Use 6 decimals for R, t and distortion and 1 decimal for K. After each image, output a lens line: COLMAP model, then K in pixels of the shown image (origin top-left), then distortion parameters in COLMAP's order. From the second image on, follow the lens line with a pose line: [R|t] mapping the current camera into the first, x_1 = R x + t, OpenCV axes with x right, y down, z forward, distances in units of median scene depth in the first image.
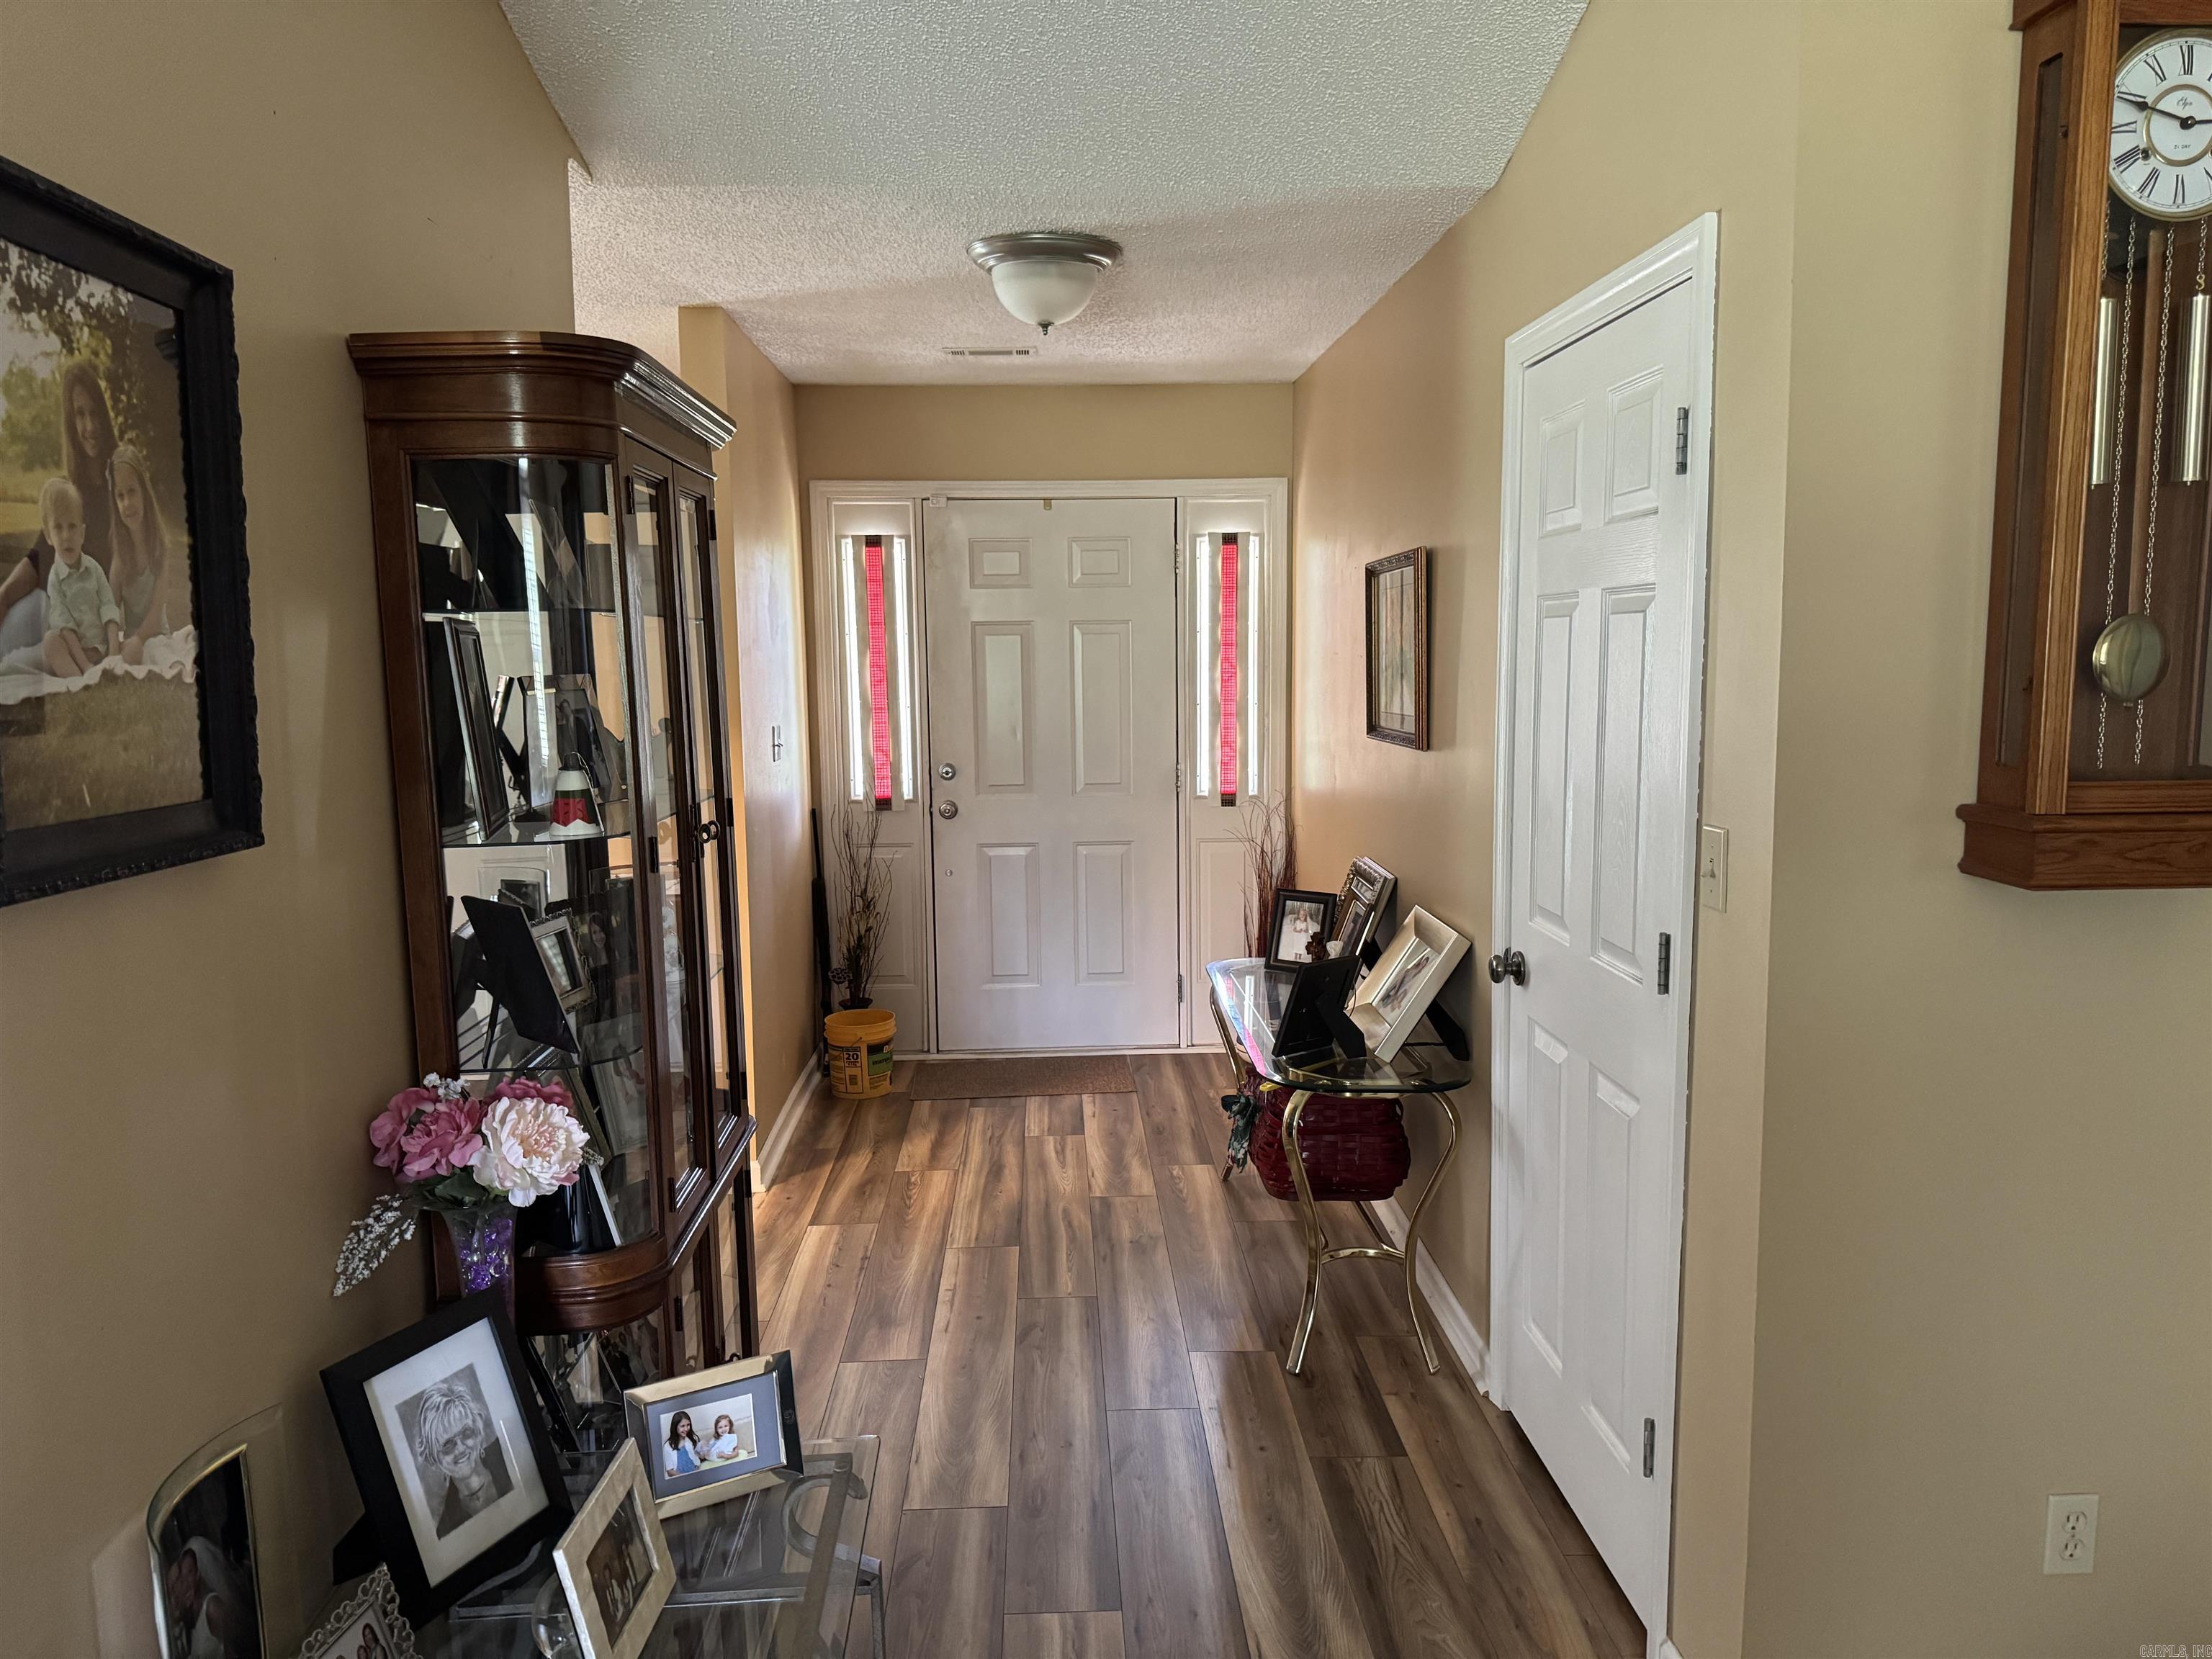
lens RADIAL K [[1558.4, 0, 1121.6], [0, 1558.4, 825.1], [0, 0, 1]] dist [0.029443, -0.011363]
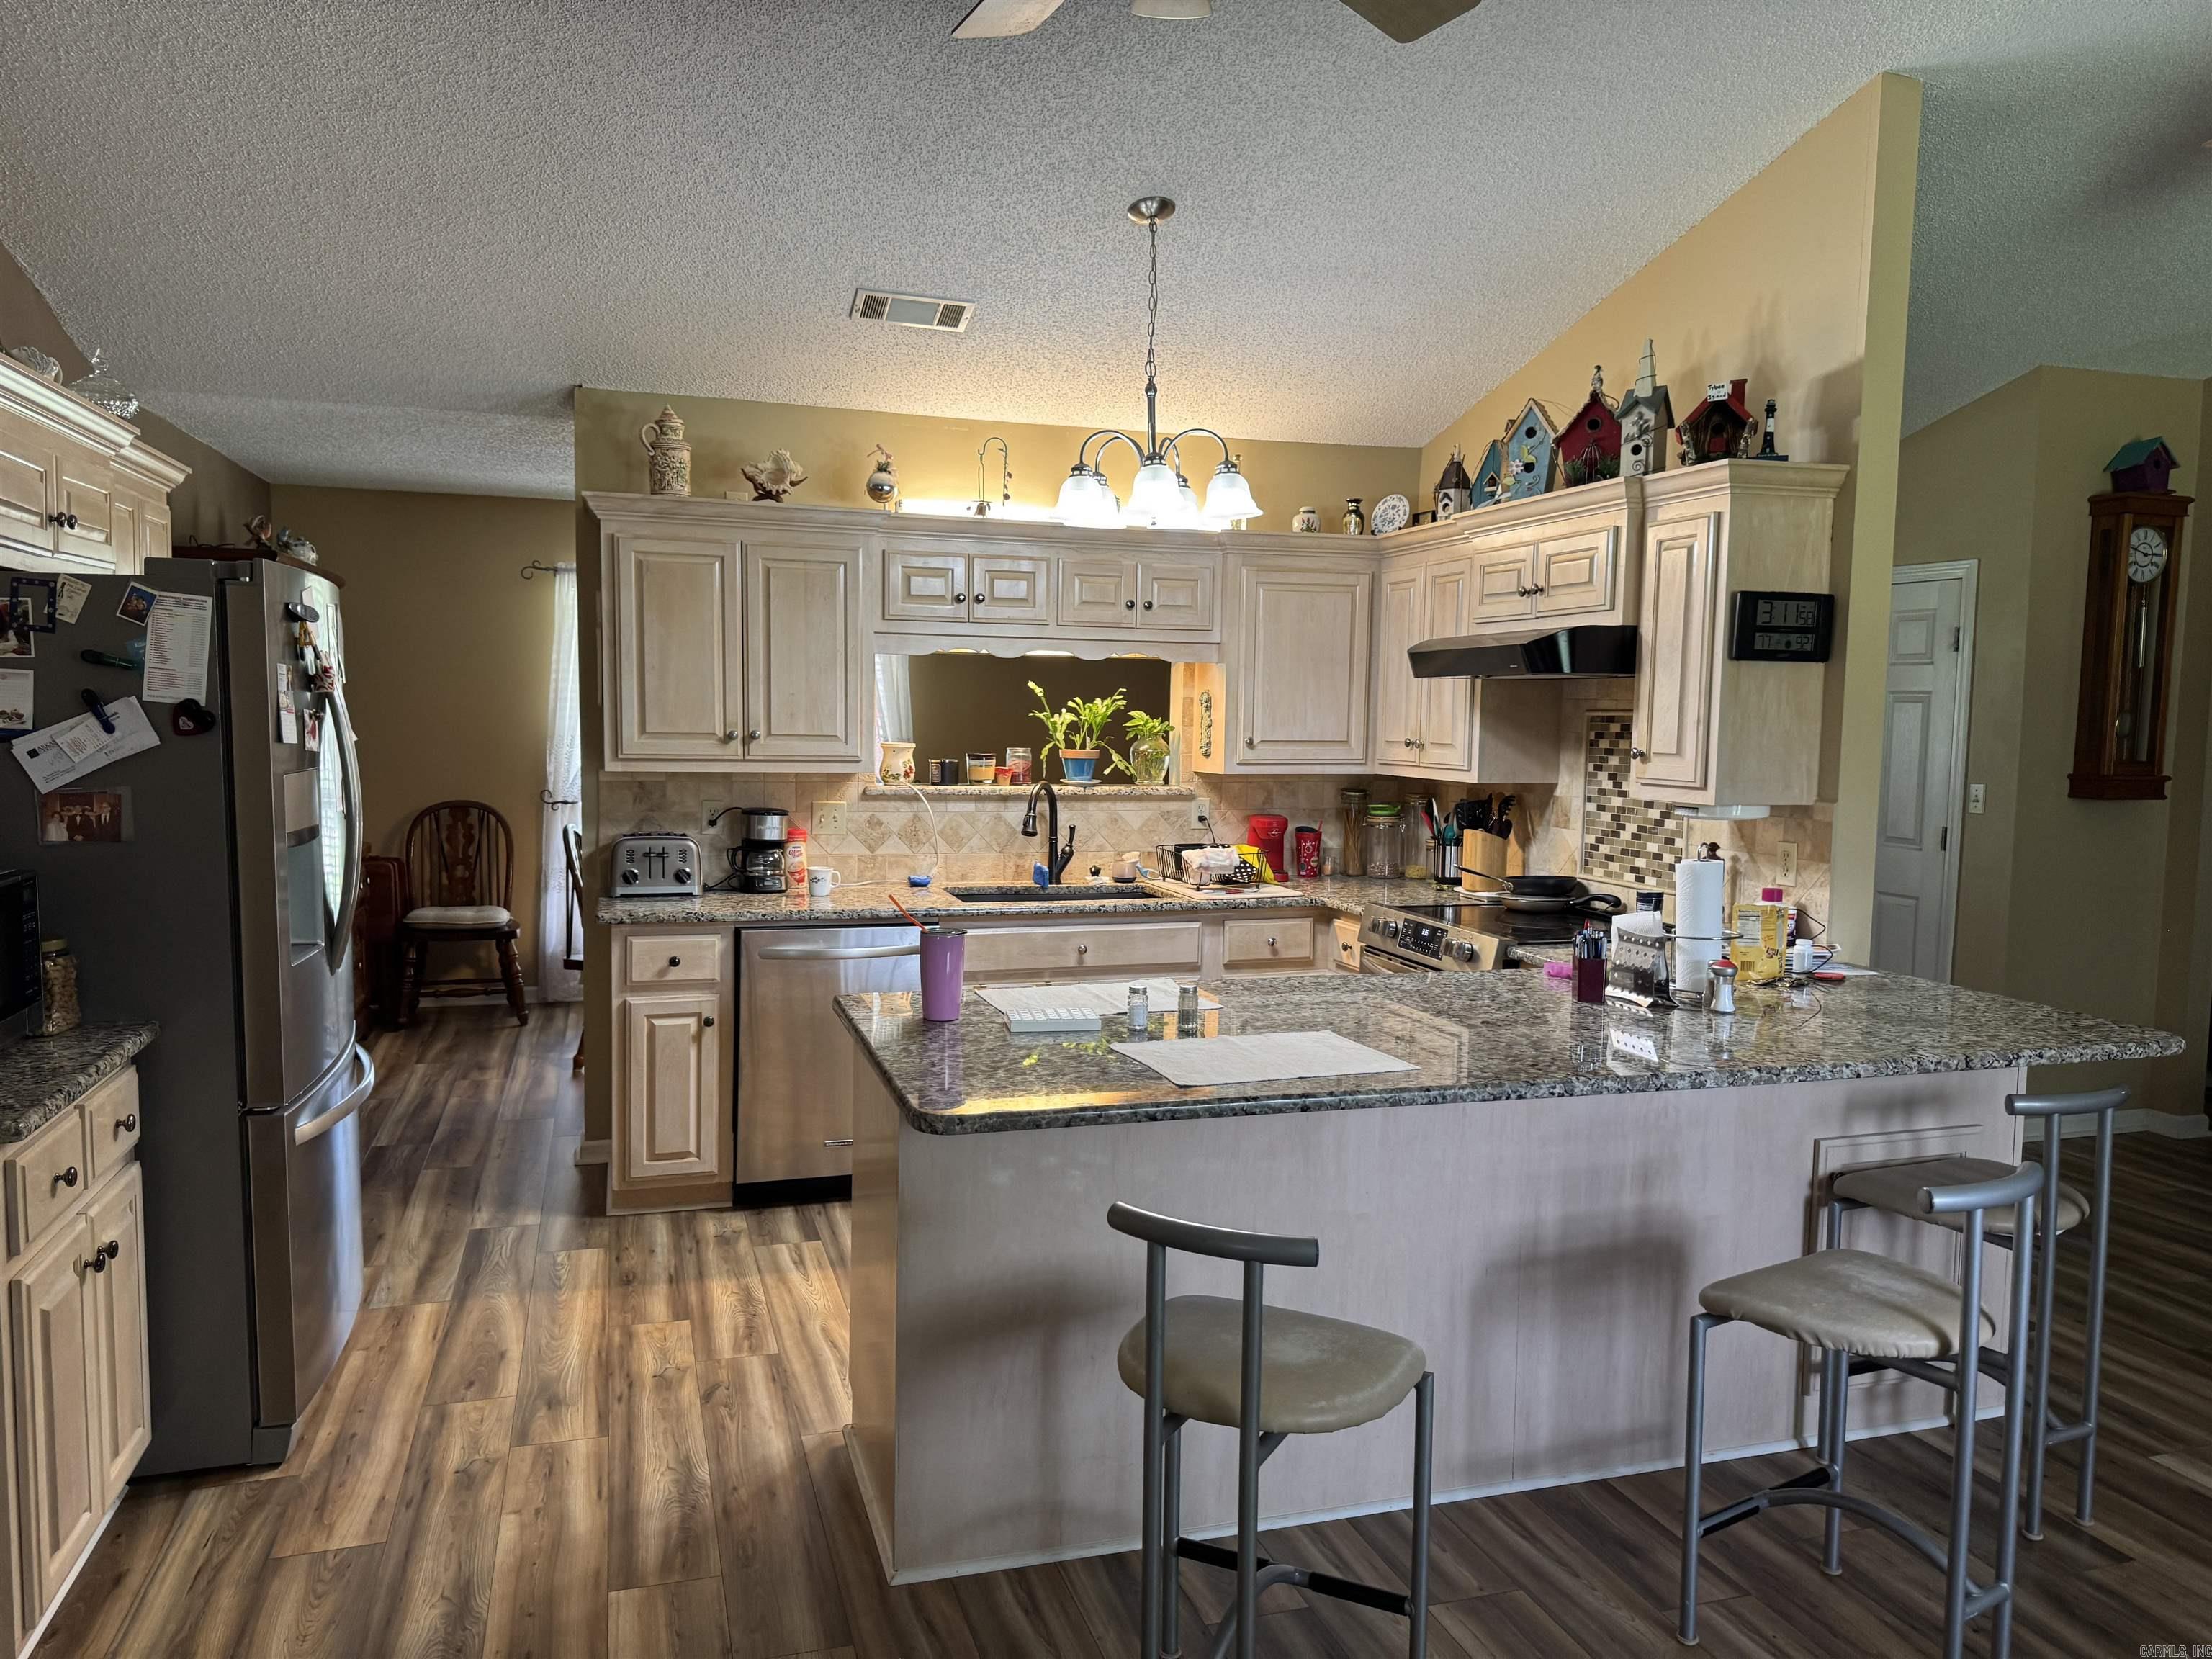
lens RADIAL K [[1558.4, 0, 1115.2], [0, 1558.4, 846.6], [0, 0, 1]] dist [0.029443, -0.011363]
pose [[0.958720, 0.000863, 0.284350, -2.079351], [0.010307, 0.999233, -0.037785, 0.222405], [-0.284164, 0.039157, 0.957976, -1.333503]]
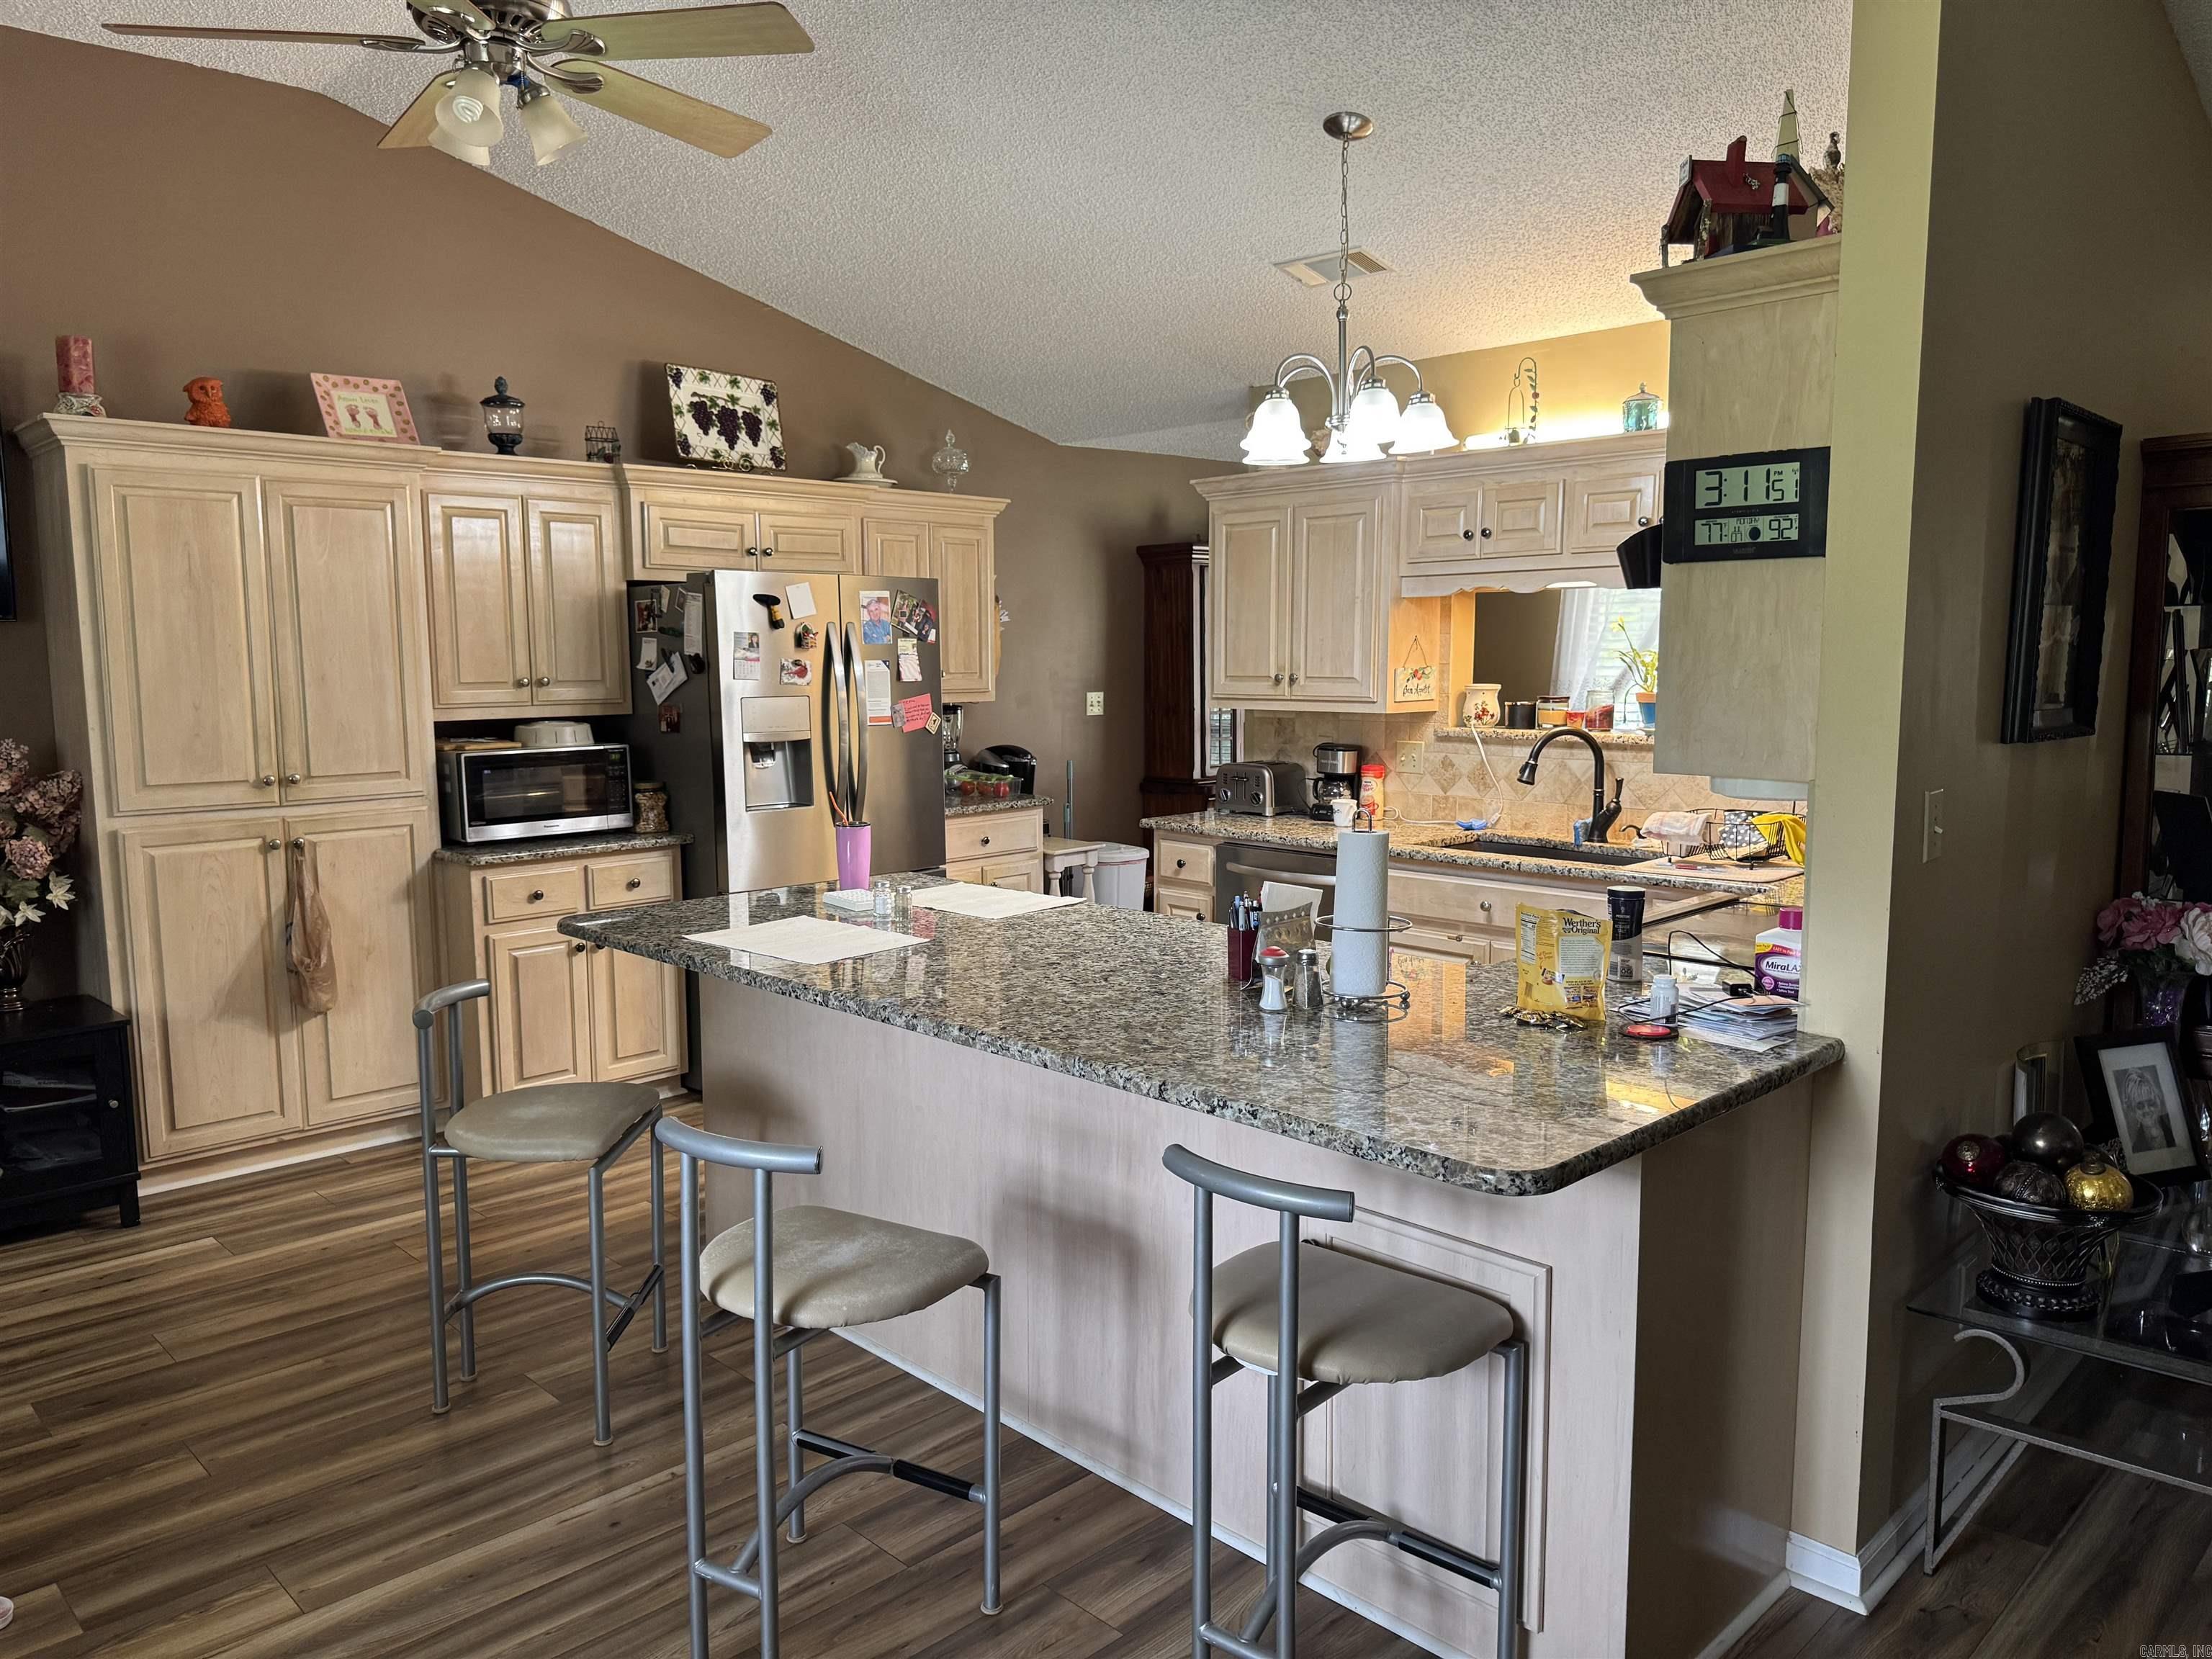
lens RADIAL K [[1558.4, 0, 1112.7], [0, 1558.4, 849.9], [0, 0, 1]] dist [0.029443, -0.011363]
pose [[0.689121, 0.101784, -0.717463, -0.005590], [-0.097451, 0.994110, 0.047429, 0.148249], [0.718064, 0.037233, 0.694981, -0.943024]]
